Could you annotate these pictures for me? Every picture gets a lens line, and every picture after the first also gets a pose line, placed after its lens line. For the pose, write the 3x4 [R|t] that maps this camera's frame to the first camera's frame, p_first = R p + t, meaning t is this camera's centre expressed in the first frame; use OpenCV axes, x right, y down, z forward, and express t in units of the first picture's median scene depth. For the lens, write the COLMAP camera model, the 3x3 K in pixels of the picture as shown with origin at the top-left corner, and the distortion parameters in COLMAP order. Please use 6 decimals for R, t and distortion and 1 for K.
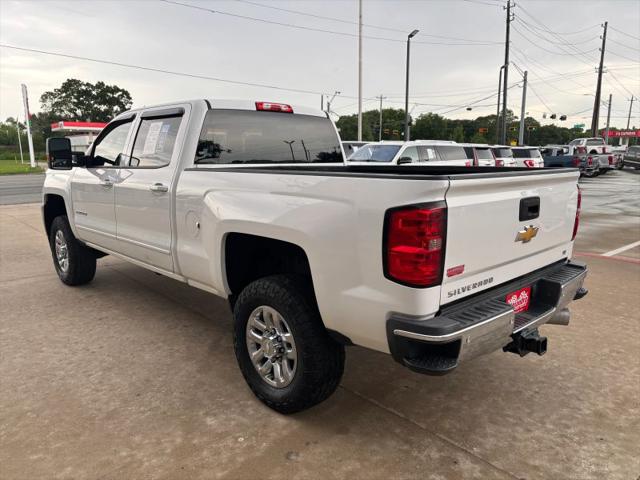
lens RADIAL K [[482.1, 0, 324.7], [0, 482.1, 238.1], [0, 0, 1]] dist [0.049403, -0.044375]
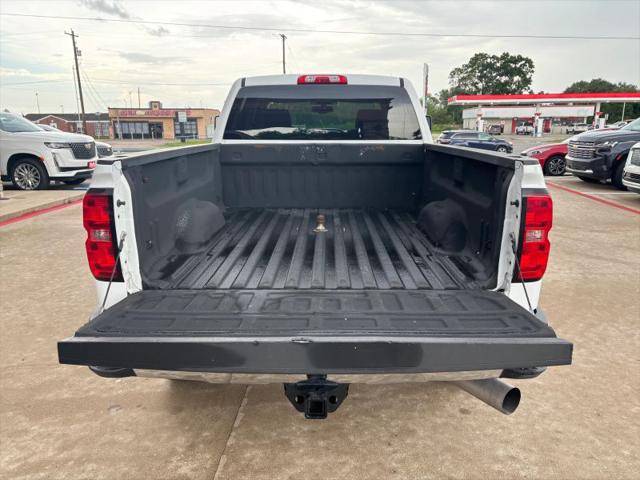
lens RADIAL K [[482.1, 0, 323.2], [0, 482.1, 244.8], [0, 0, 1]] dist [0.049403, -0.044375]
pose [[0.712120, 0.166798, -0.681955, 0.493432], [-0.119179, 0.985989, 0.116710, -0.053728], [0.691868, -0.001836, 0.722022, 0.269869]]
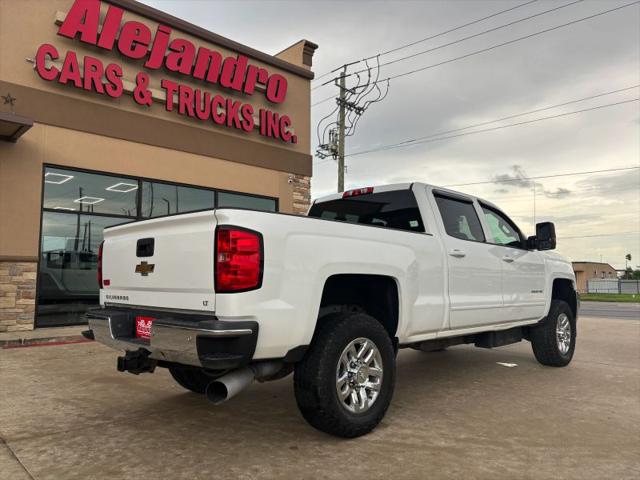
lens RADIAL K [[482.1, 0, 314.3], [0, 482.1, 237.1], [0, 0, 1]] dist [0.049403, -0.044375]
pose [[0.009773, -0.093136, -0.995605, 0.894235], [-0.177759, 0.979633, -0.093387, -0.026023], [0.984026, 0.177891, -0.006981, 0.769779]]
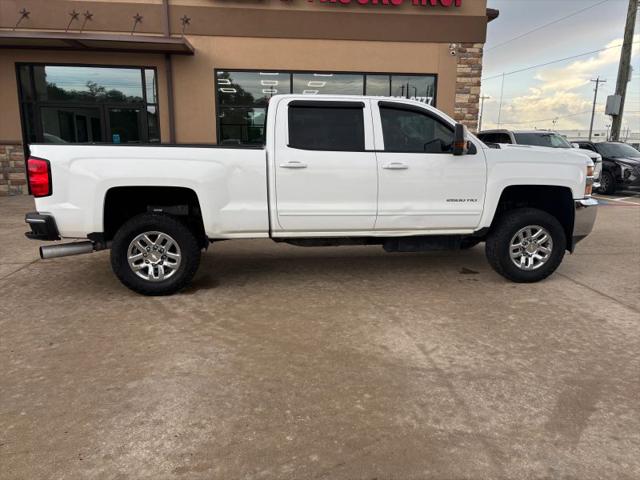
lens RADIAL K [[482.1, 0, 323.4], [0, 482.1, 238.9], [0, 0, 1]] dist [0.049403, -0.044375]
pose [[-0.588317, 0.149206, -0.794745, 0.767752], [-0.152160, 0.944846, 0.290024, -0.270459], [0.794185, 0.291554, -0.533166, 1.616936]]
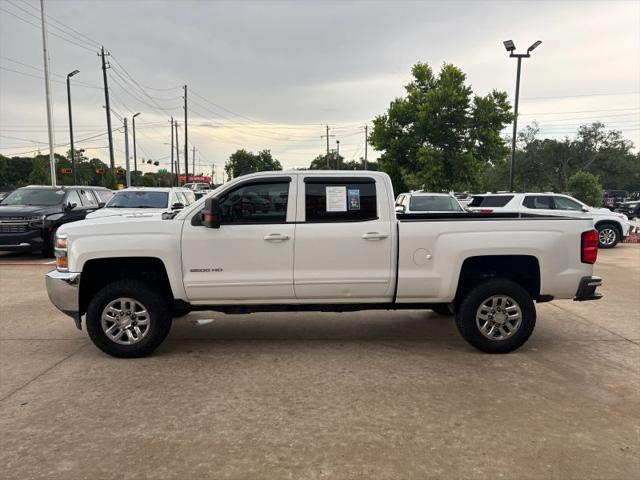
lens RADIAL K [[482.1, 0, 323.0], [0, 482.1, 244.7], [0, 0, 1]] dist [0.049403, -0.044375]
pose [[0.663468, -0.080301, 0.743883, -1.084868], [0.131058, 0.991326, -0.009878, -0.062789], [-0.736637, 0.104045, 0.668236, 0.154560]]
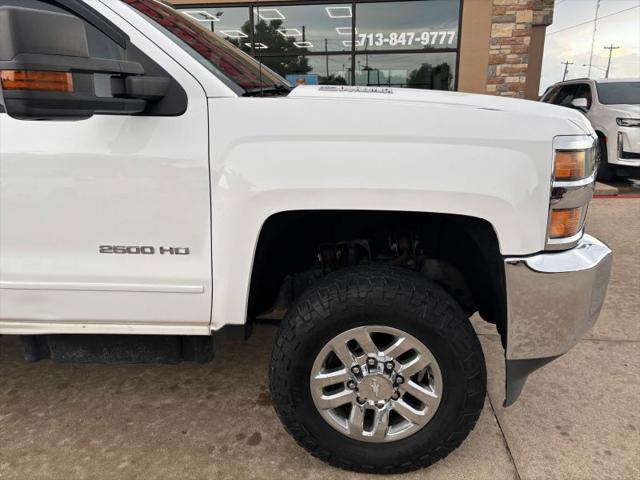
lens RADIAL K [[482.1, 0, 321.3], [0, 482.1, 239.5], [0, 0, 1]] dist [0.049403, -0.044375]
pose [[-0.747875, 0.178804, -0.639306, -0.089528], [-0.106438, 0.918285, 0.381343, -0.251739], [0.655251, 0.353243, -0.667731, 1.597111]]
